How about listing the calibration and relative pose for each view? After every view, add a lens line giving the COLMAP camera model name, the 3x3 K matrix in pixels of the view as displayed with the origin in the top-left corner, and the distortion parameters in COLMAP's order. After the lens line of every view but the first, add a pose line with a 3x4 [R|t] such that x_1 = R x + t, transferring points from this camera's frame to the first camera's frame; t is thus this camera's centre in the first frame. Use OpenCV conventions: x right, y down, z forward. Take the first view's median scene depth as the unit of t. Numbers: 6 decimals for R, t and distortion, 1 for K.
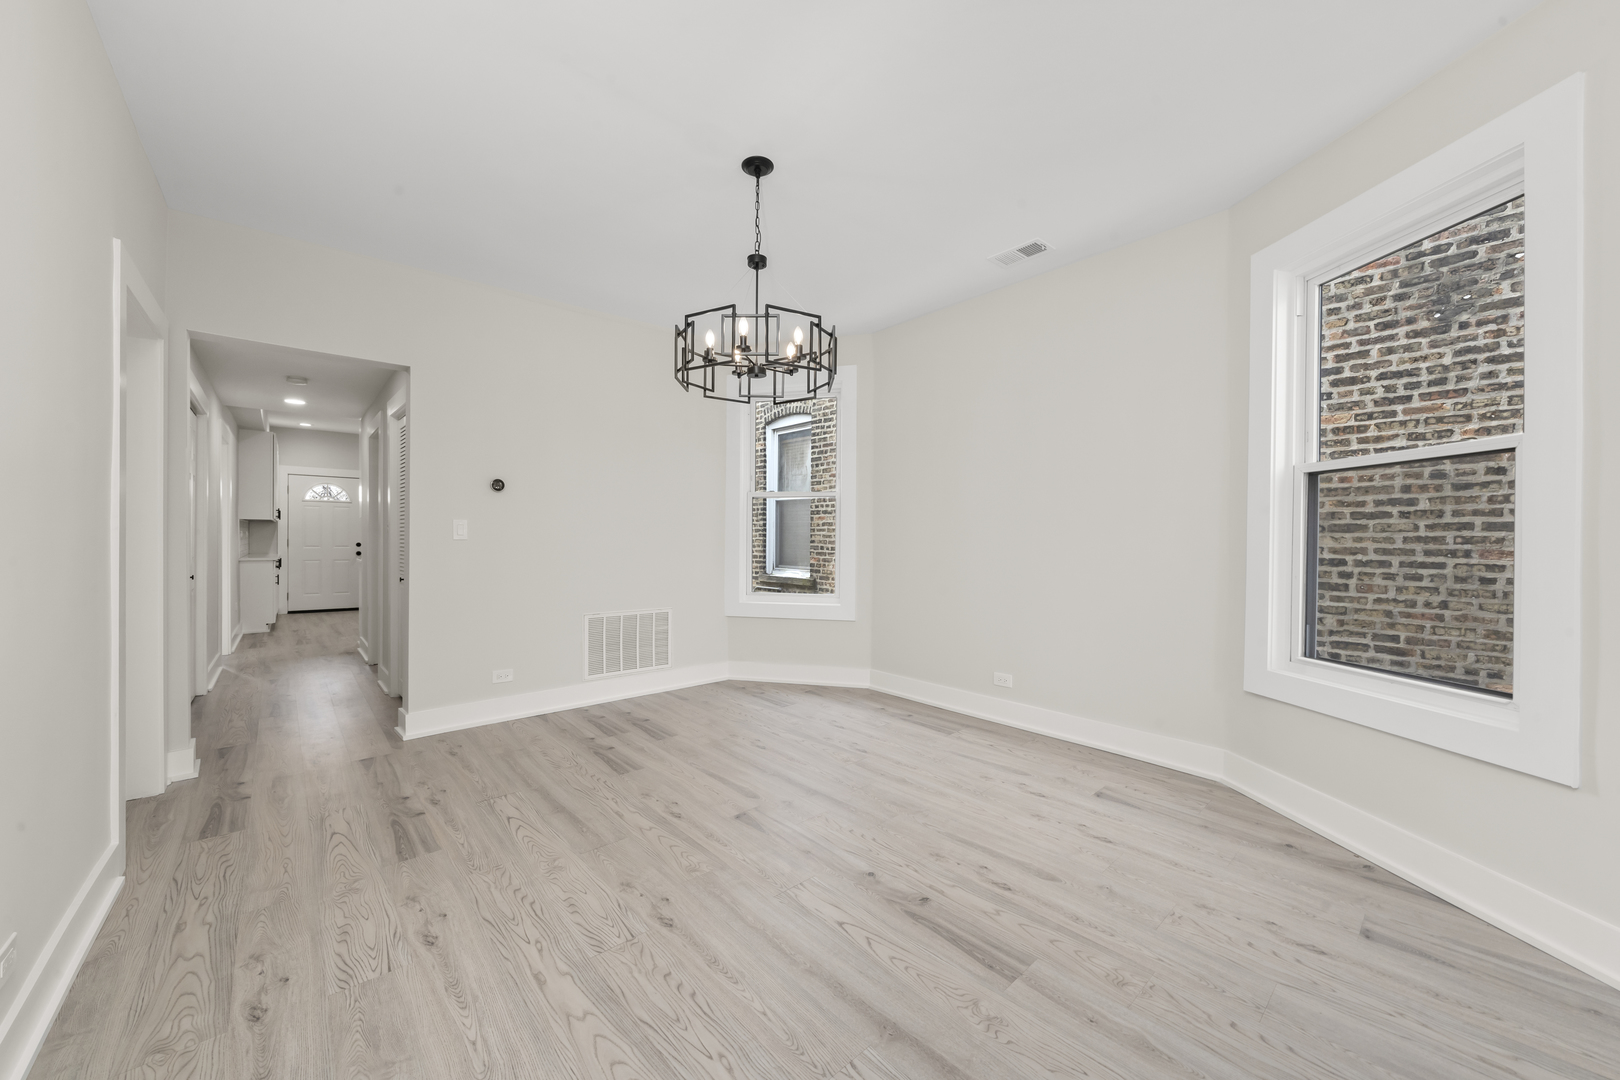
lens RADIAL K [[599.8, 0, 810.0], [0, 599.8, 540.0], [0, 0, 1]] dist [-0.014823, 0.005934]
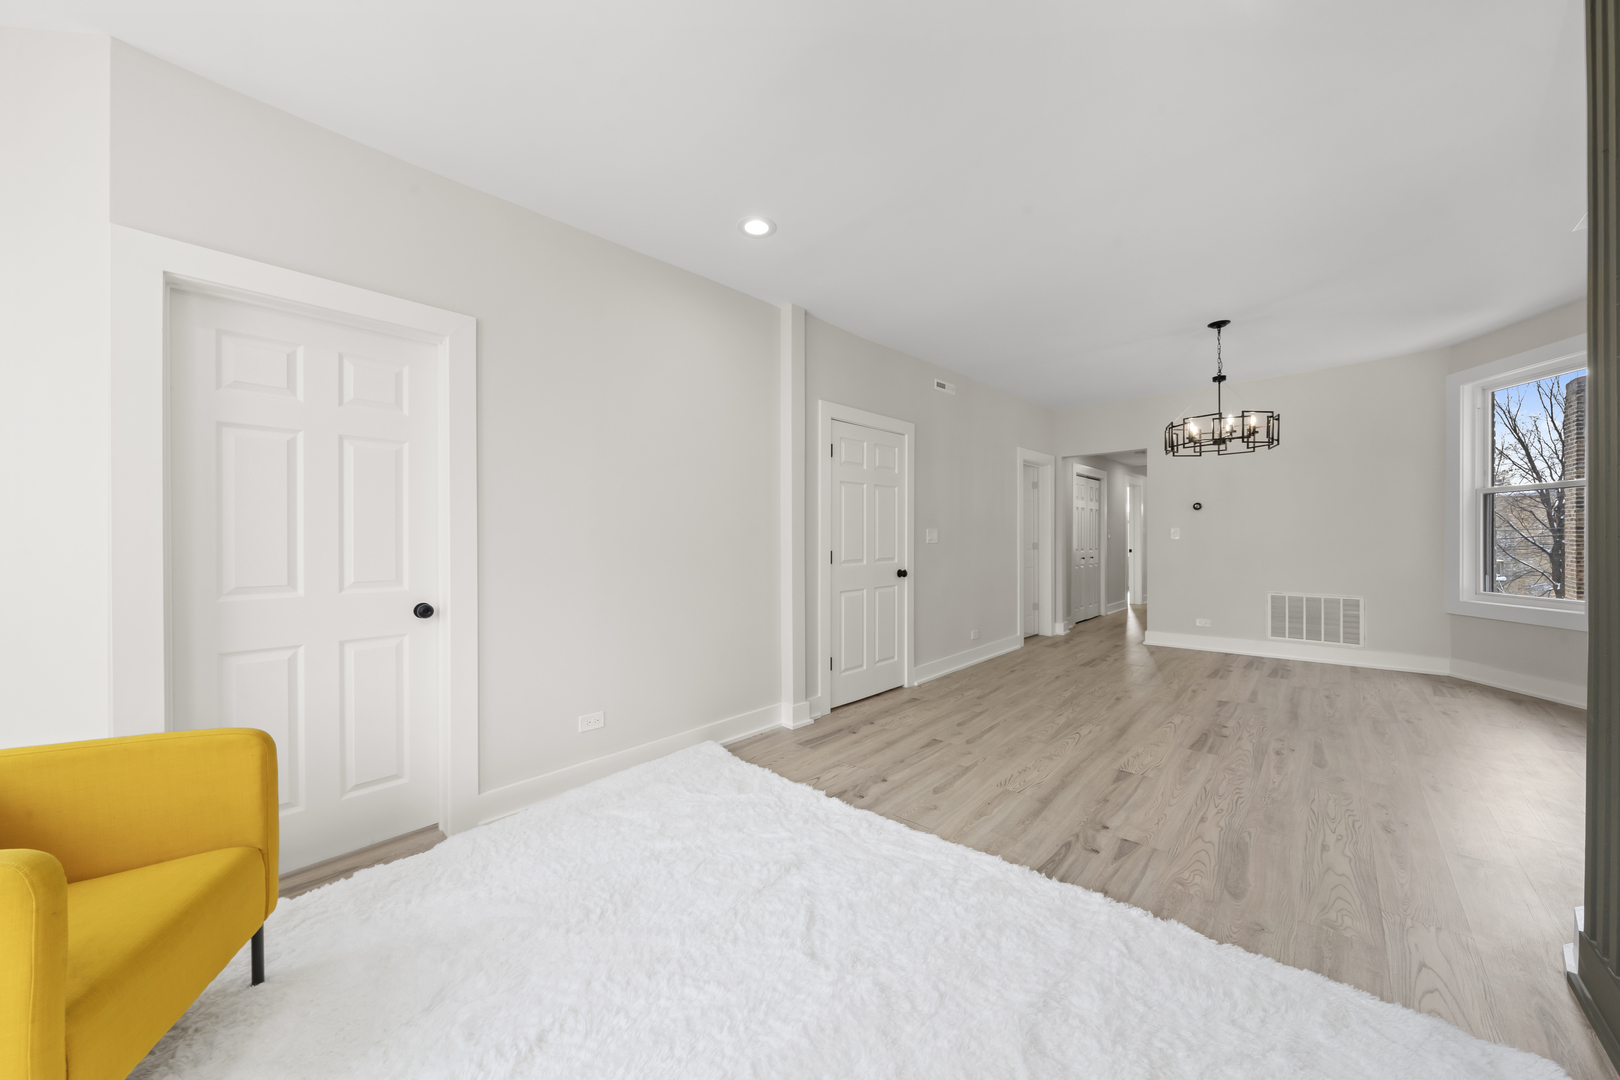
lens RADIAL K [[561.2, 0, 810.0], [0, 561.2, 540.0], [0, 0, 1]] dist [0.000032, 0.000153]
pose [[0.098349, -0.006181, -0.995133, 0.825883], [0.007560, 0.999956, -0.005463, 0.000727], [0.995123, -0.006986, 0.098392, -0.197947]]
